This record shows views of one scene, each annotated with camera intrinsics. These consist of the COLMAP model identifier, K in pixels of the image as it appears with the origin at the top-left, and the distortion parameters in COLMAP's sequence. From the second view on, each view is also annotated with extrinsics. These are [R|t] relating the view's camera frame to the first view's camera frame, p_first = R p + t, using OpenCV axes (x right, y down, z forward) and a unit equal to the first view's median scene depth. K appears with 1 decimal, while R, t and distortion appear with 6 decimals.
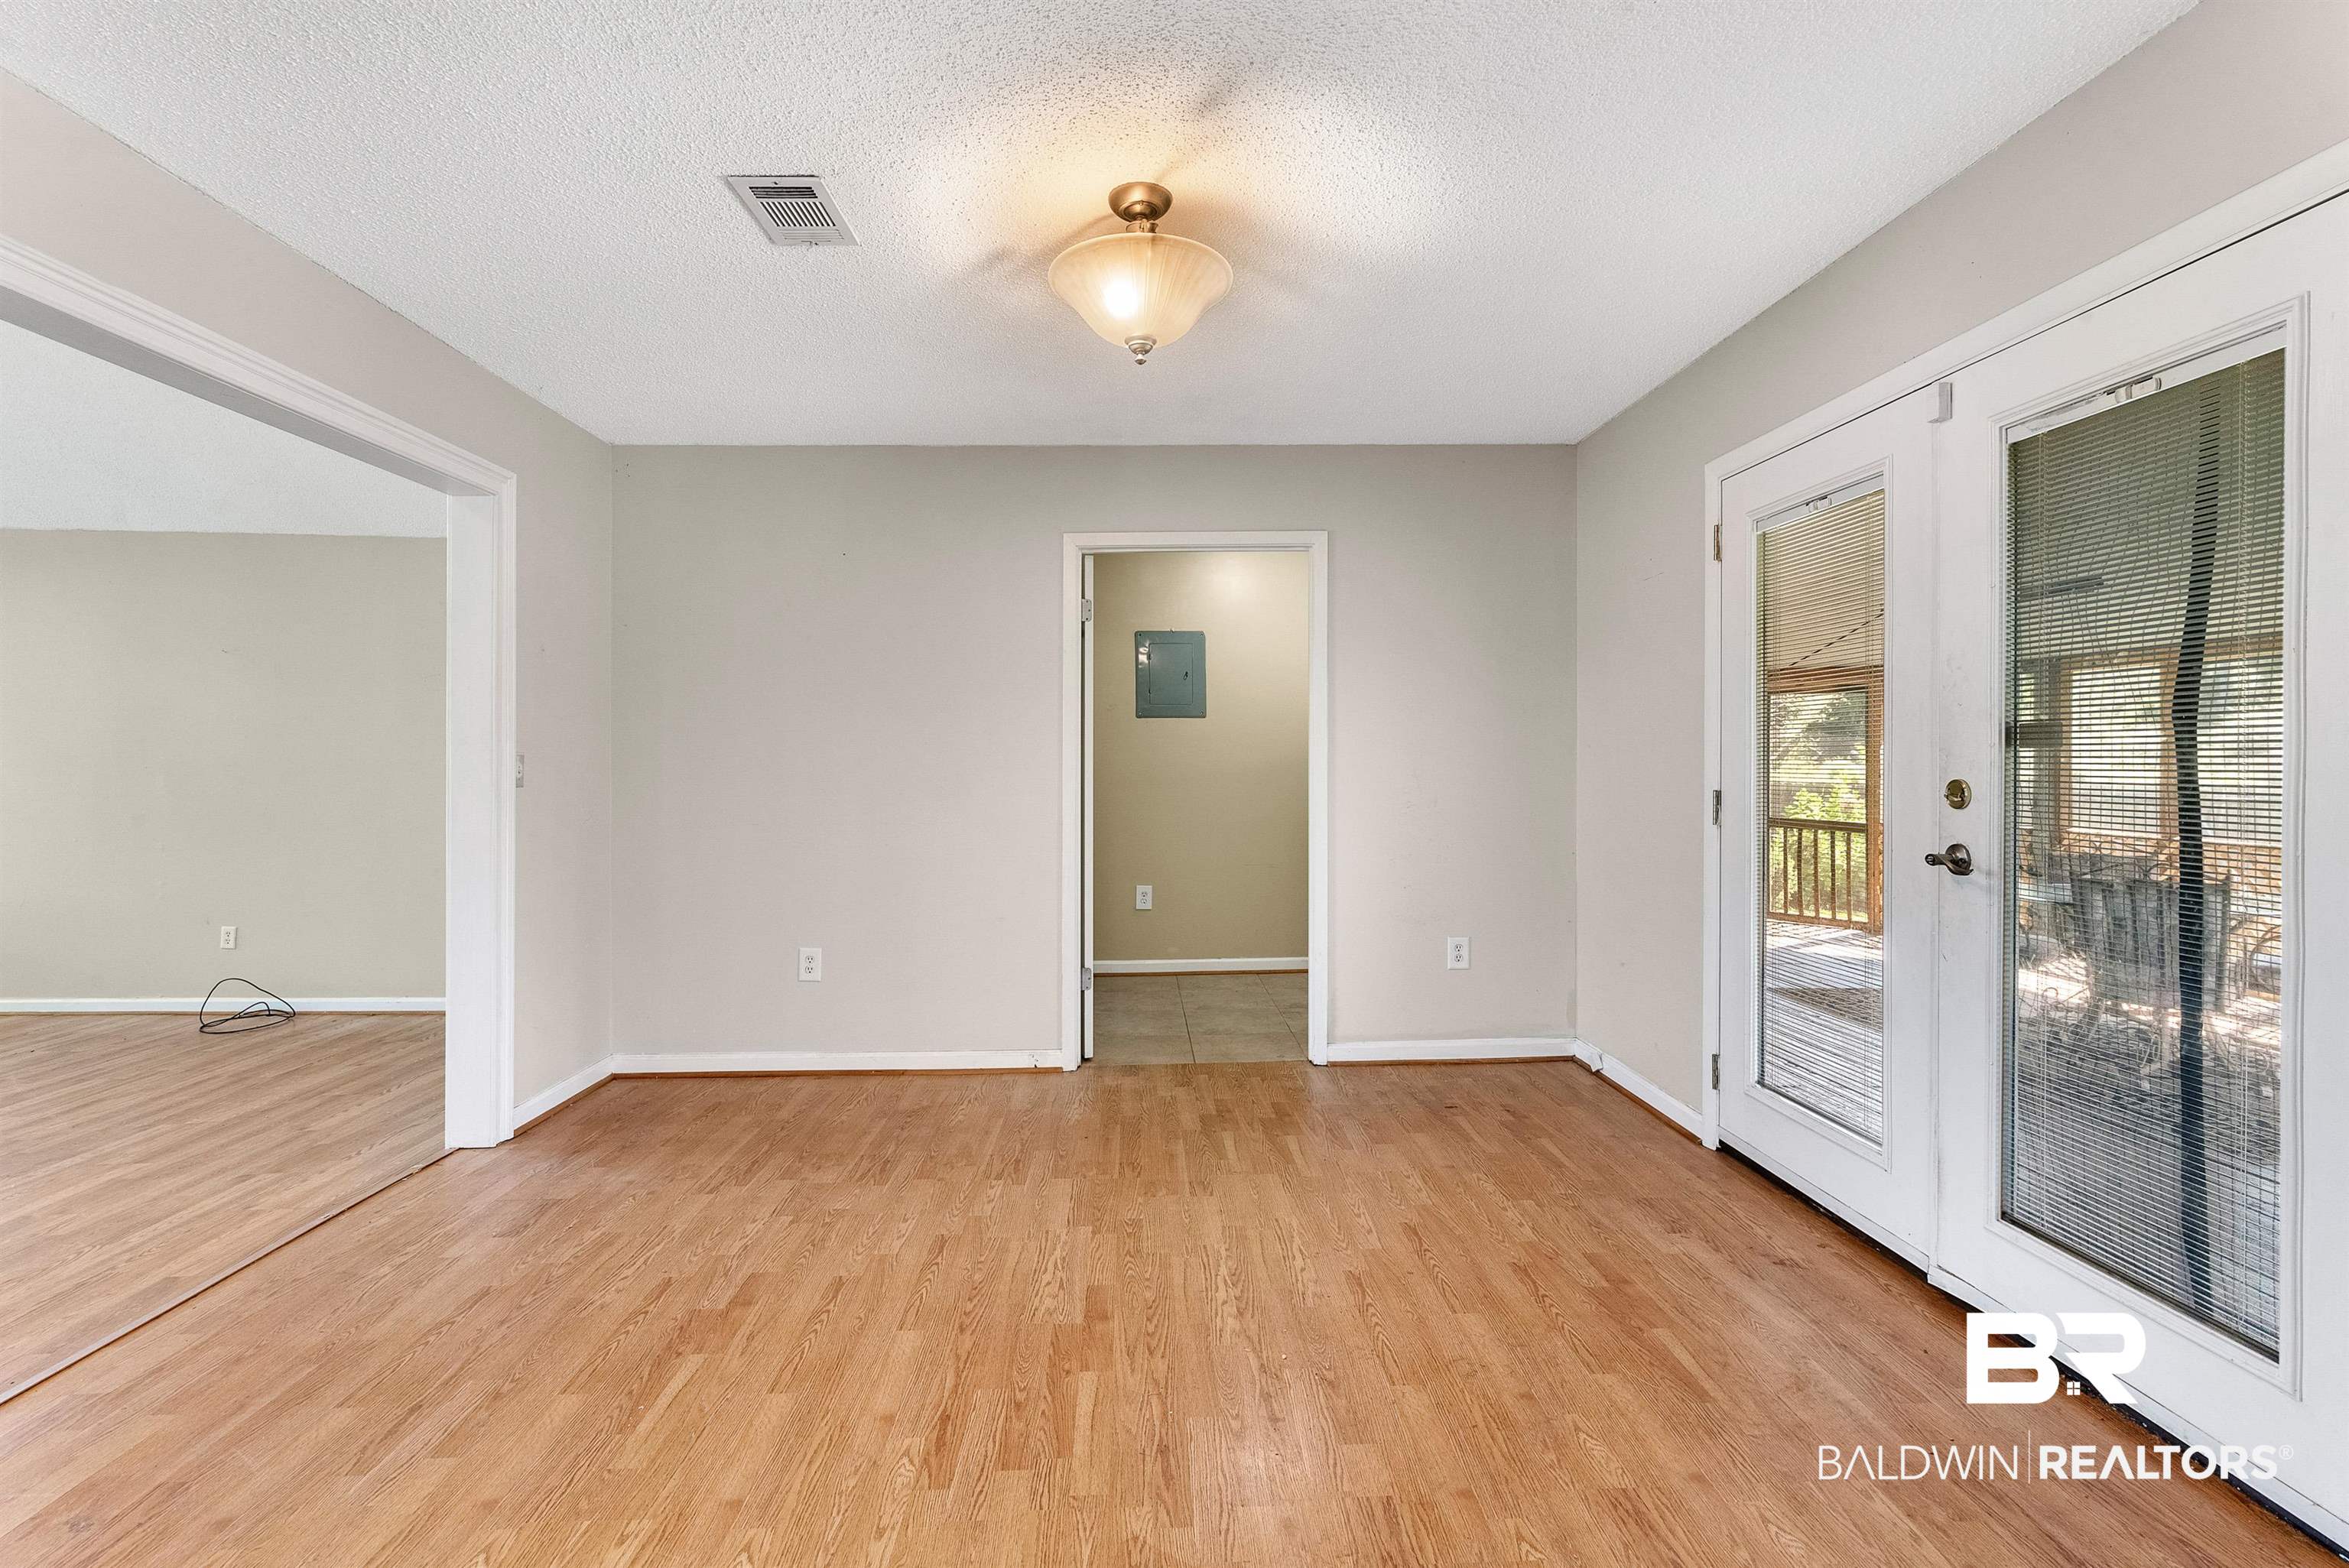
lens RADIAL K [[1083.5, 0, 1165.3], [0, 1083.5, 774.8], [0, 0, 1]] dist [-0.000764, 0.000943]
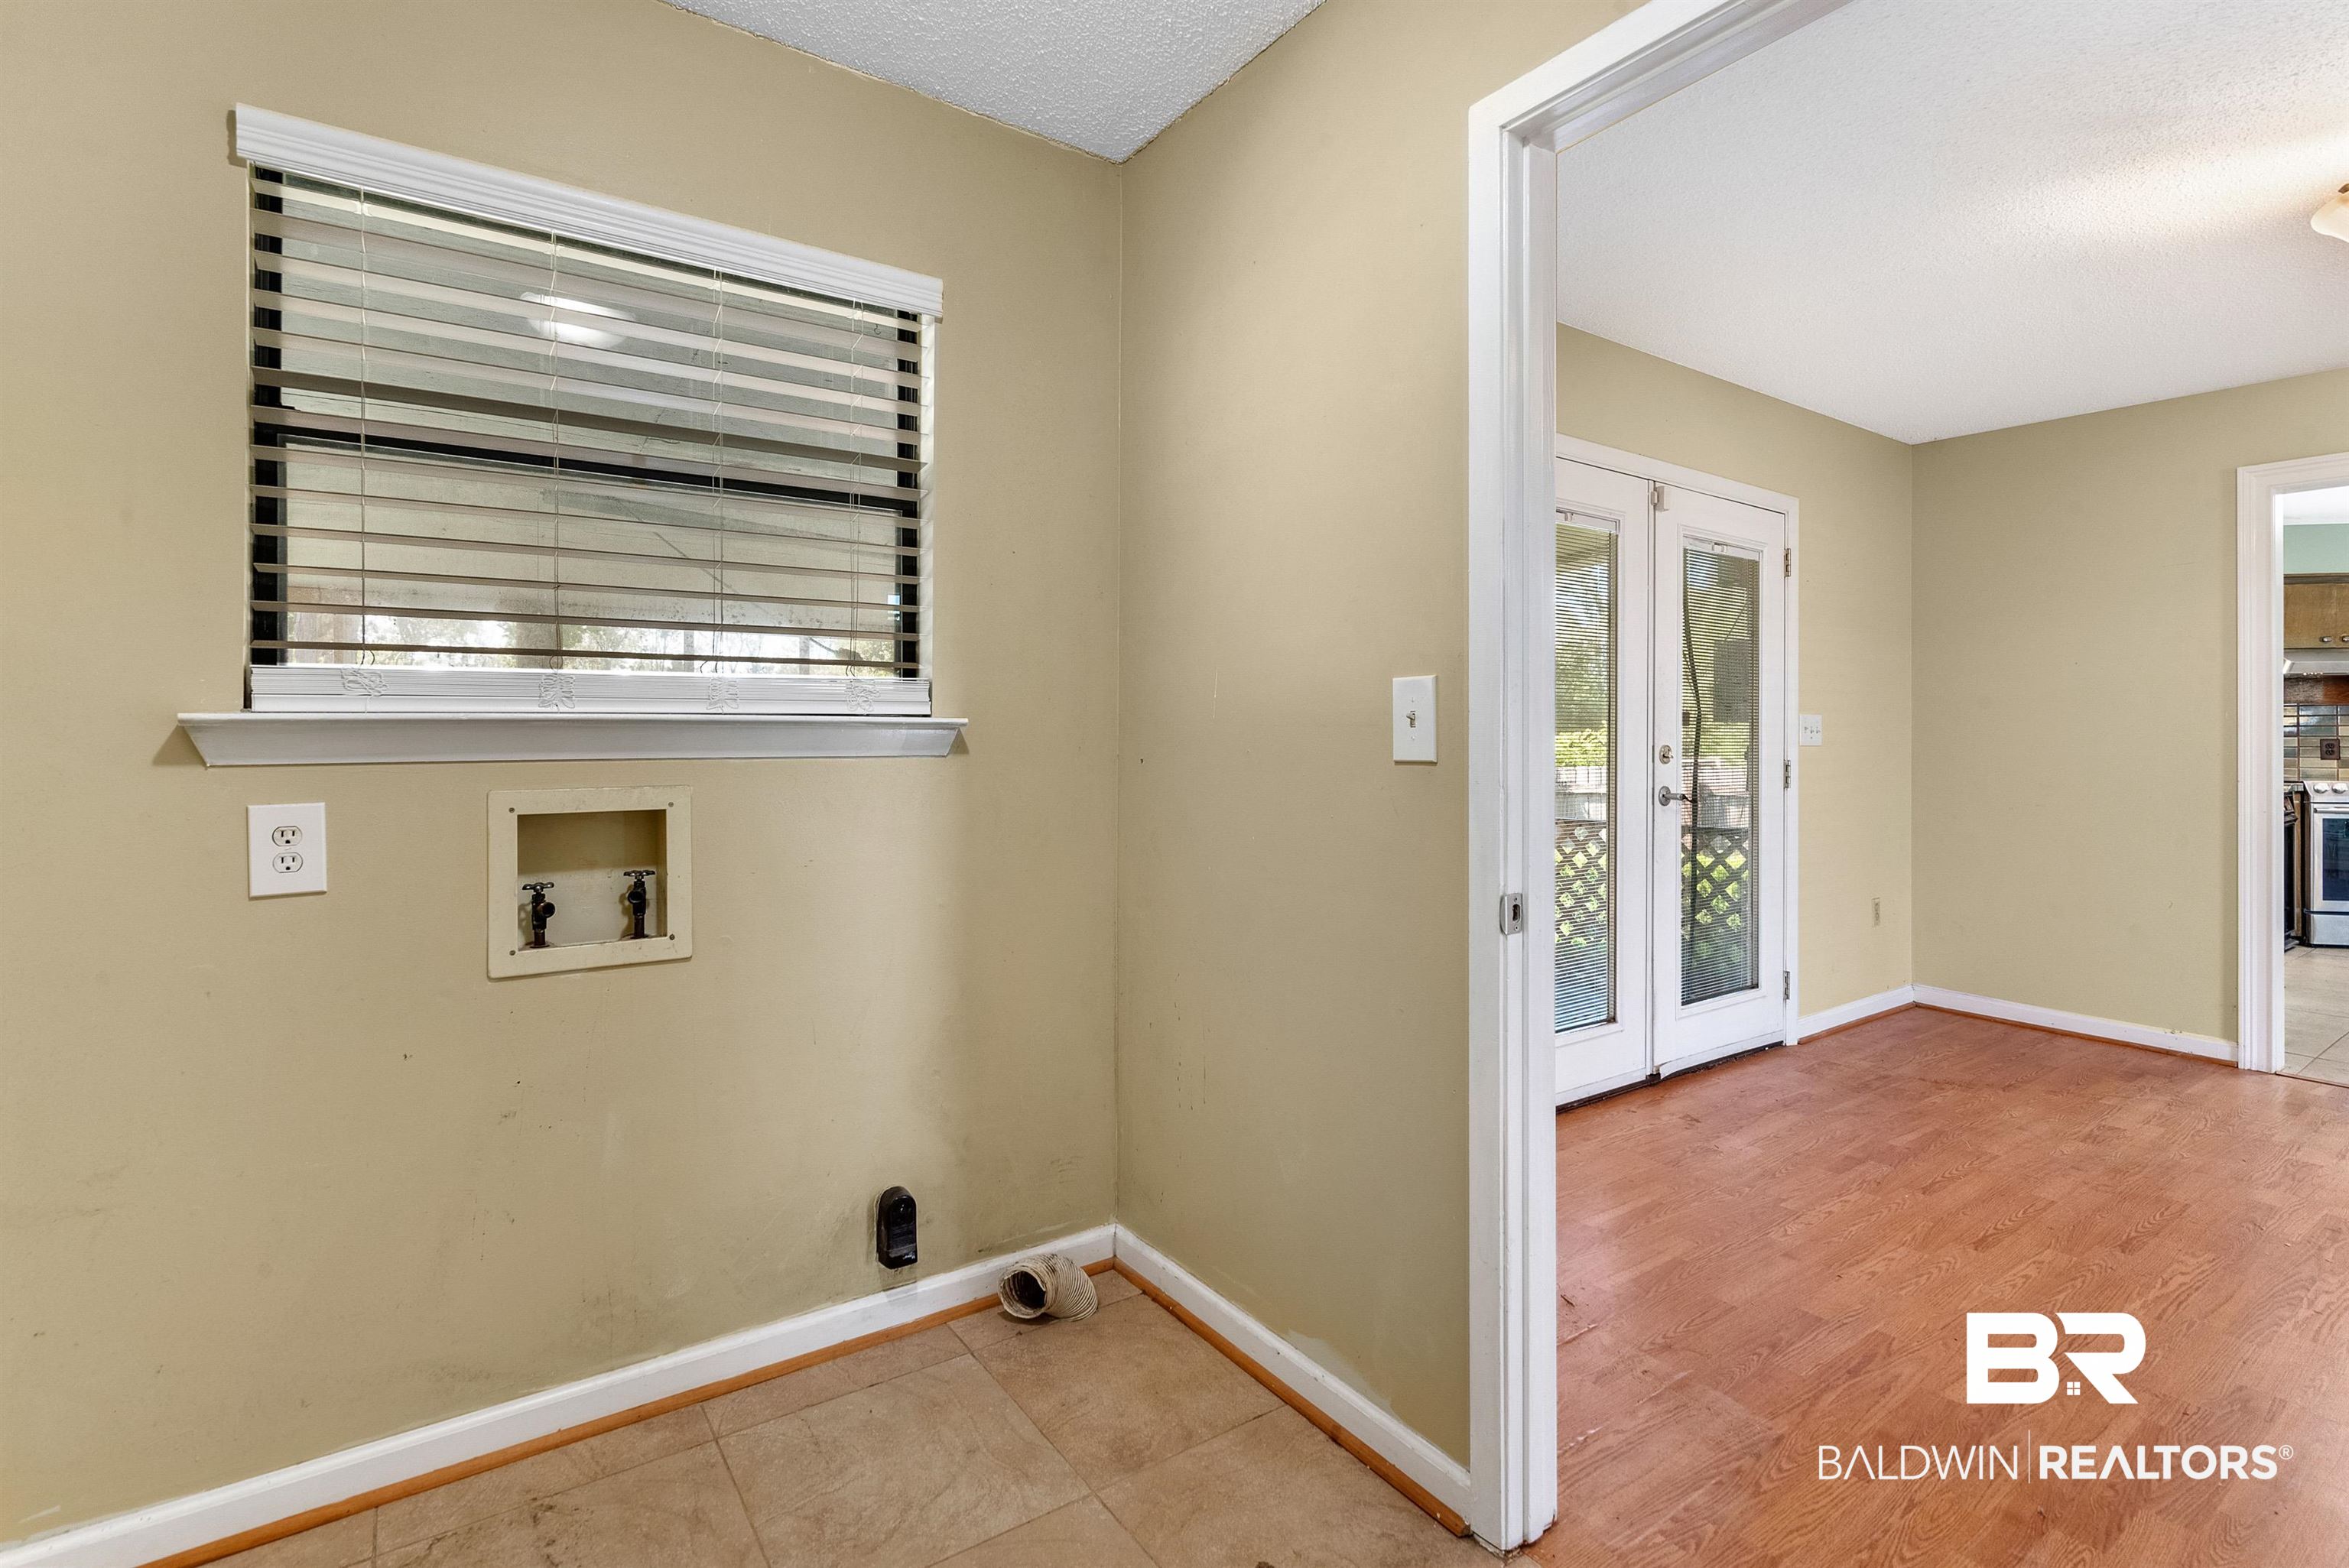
lens RADIAL K [[1083.5, 0, 1195.6], [0, 1083.5, 742.1], [0, 0, 1]] dist [-0.000764, 0.000943]
pose [[-0.551953, -0.004033, 0.833865, -0.195436], [0.001301, 0.999983, 0.005698, -0.010023], [-0.833874, 0.004230, -0.551938, 2.402940]]
